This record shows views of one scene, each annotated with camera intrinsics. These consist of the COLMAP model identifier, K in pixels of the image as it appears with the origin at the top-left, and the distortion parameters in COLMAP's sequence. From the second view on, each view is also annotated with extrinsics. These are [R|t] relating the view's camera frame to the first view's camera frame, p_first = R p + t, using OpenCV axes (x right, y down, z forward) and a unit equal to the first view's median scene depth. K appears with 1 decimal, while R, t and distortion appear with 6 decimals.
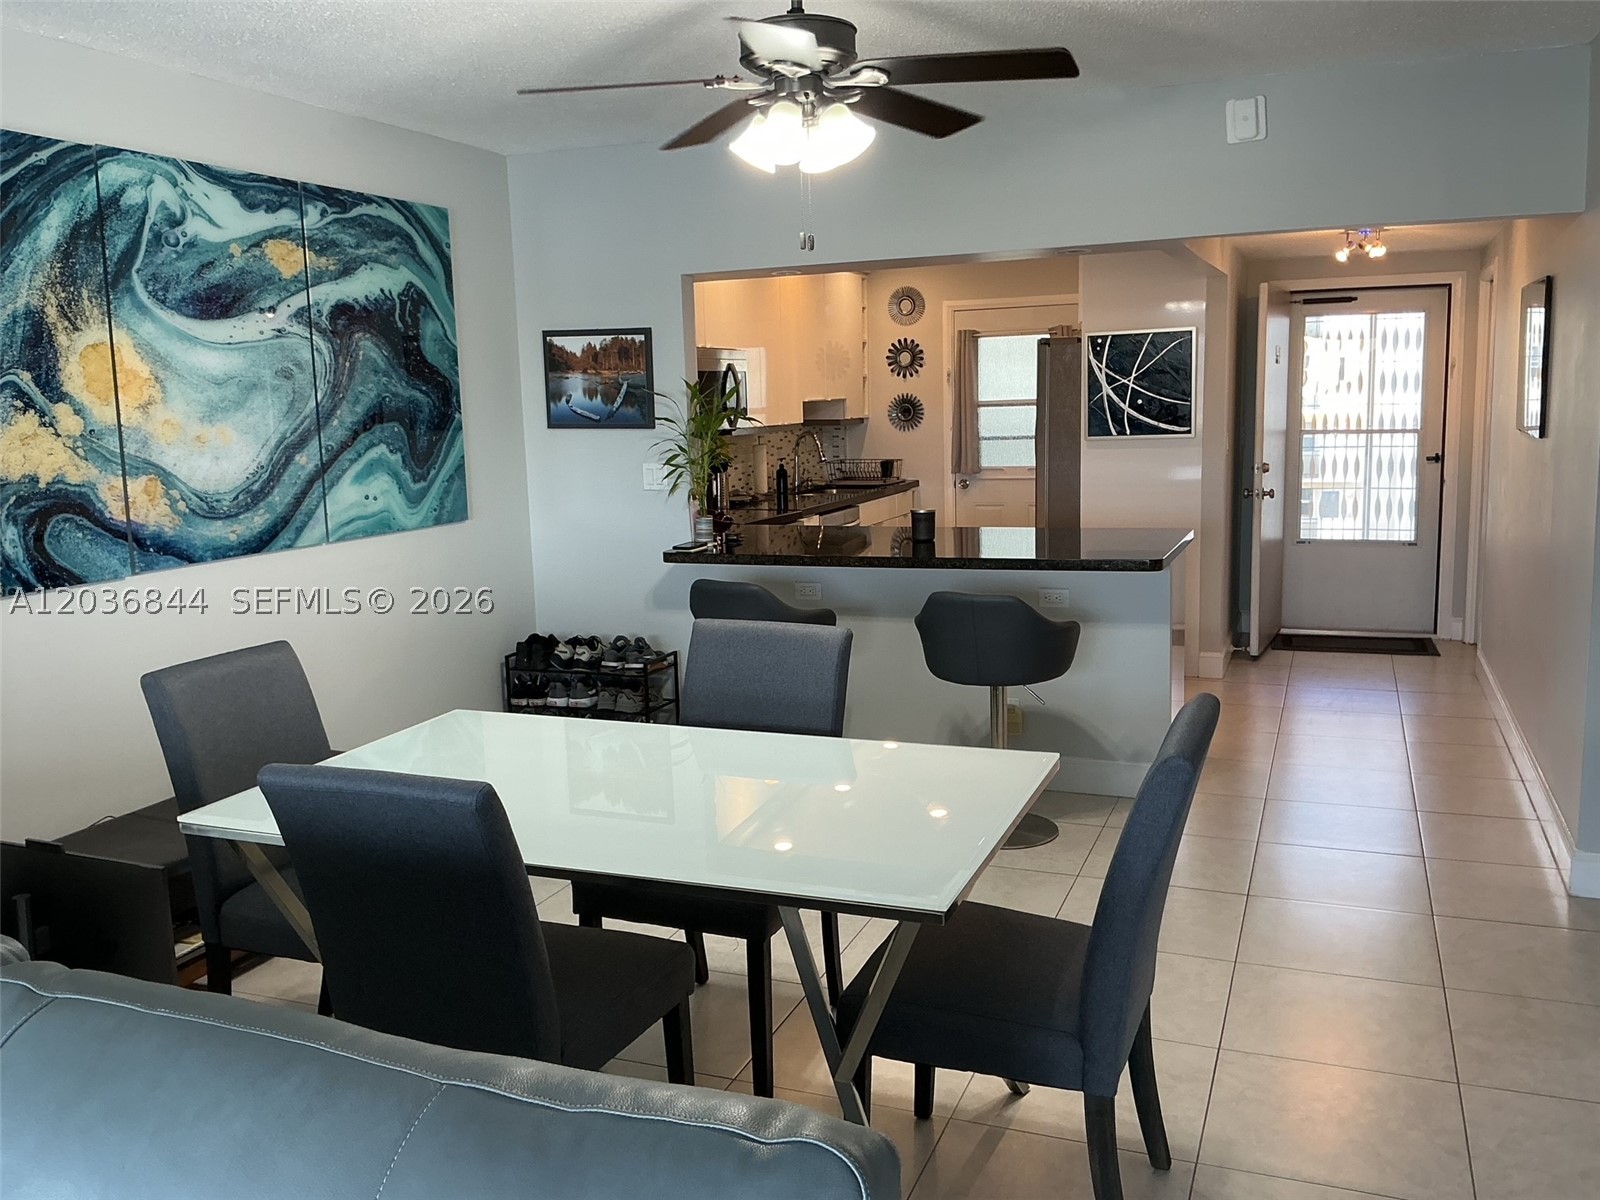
lens RADIAL K [[1329.5, 0, 761.1], [0, 1329.5, 599.5], [0, 0, 1]] dist [-0.004941, -0.017073]
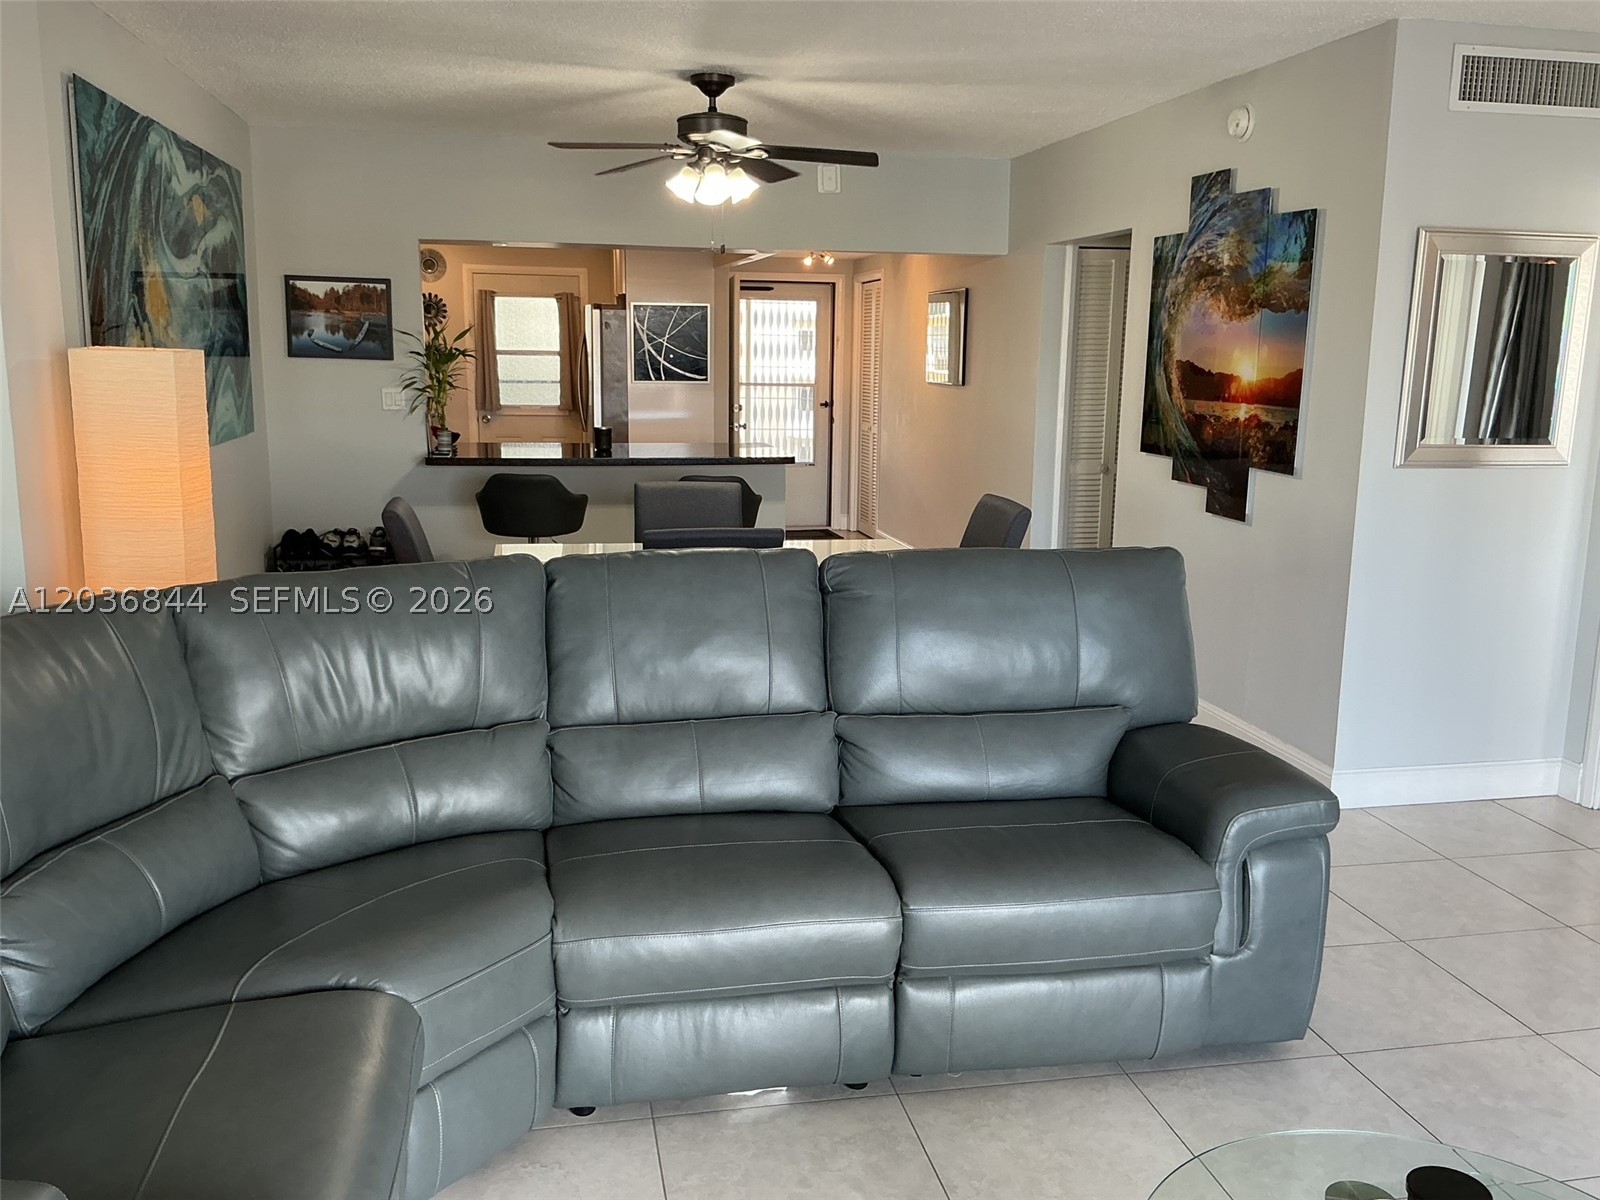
lens RADIAL K [[1349.2, 0, 800.0], [0, 1349.2, 600.0], [0, 0, 1]] dist [0.151484, -0.550192]
pose [[0.819935, -0.061497, 0.569143, -0.410163], [0.046345, 0.998081, 0.041077, 0.049582], [-0.570577, -0.007304, 0.821212, -0.220019]]
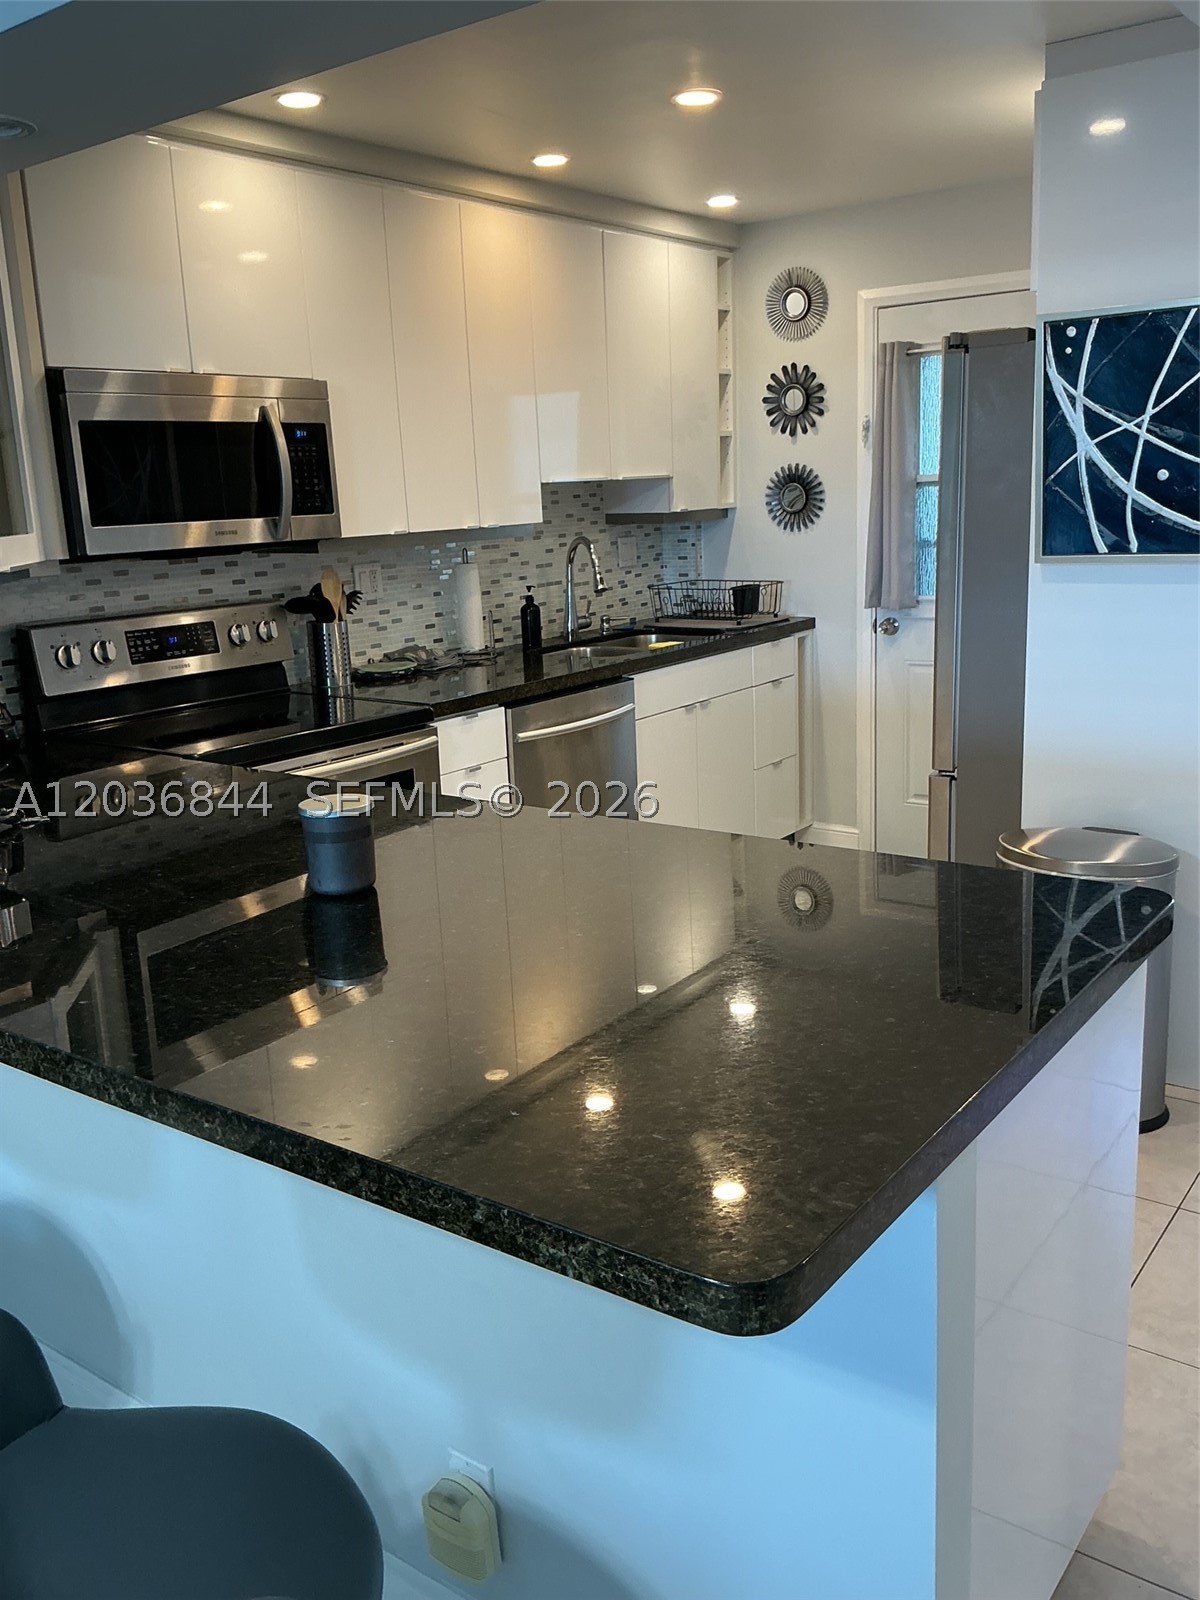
lens RADIAL K [[1357.3, 0, 595.5], [0, 1357.3, 781.2], [0, 0, 1]] dist [0.052380, -0.123493]
pose [[0.972937, 0.037949, -0.227933, 0.208597], [-0.021418, 0.996986, 0.074567, -0.078770], [0.230076, -0.067667, 0.970817, 0.521177]]
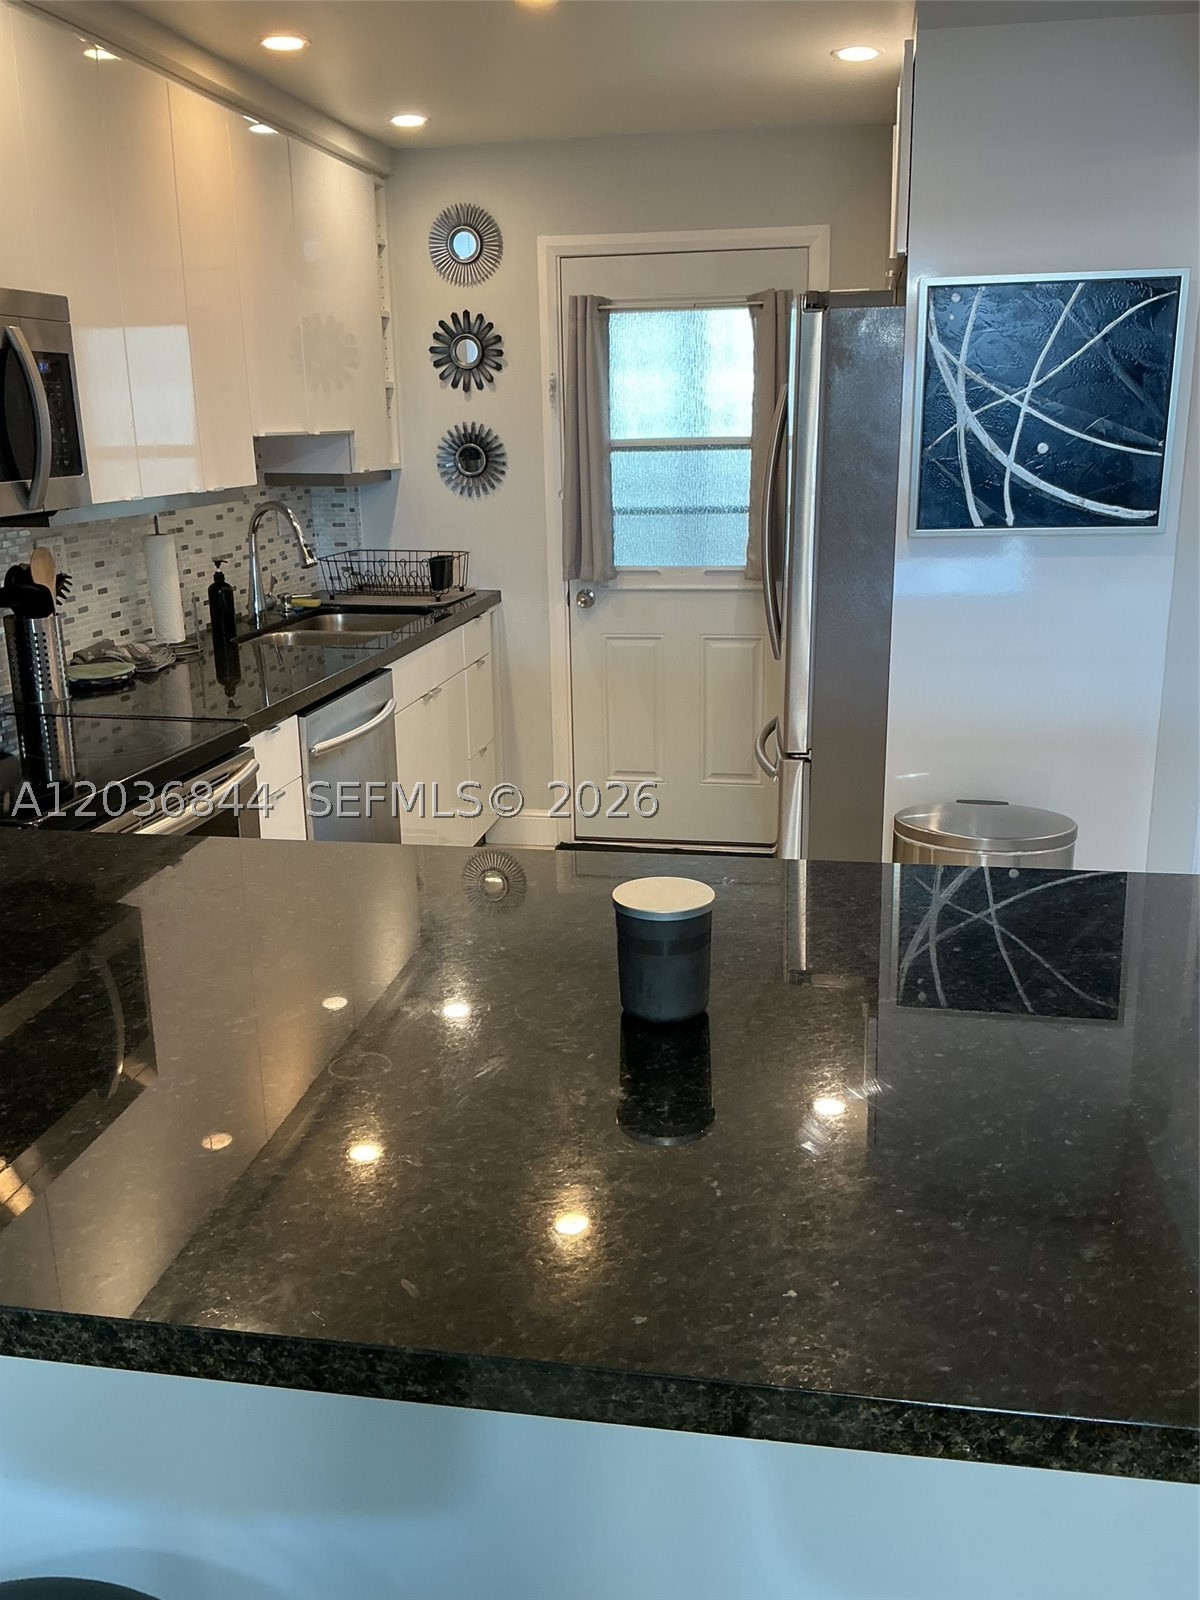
lens RADIAL K [[1309.7, 0, 615.2], [0, 1309.7, 796.5], [0, 0, 1]] dist [0.126673, -0.320849]
pose [[0.970484, -0.050418, 0.235837, 0.043637], [0.021794, 0.992237, 0.122441, -0.091360], [-0.240179, -0.113687, 0.964048, 0.598590]]
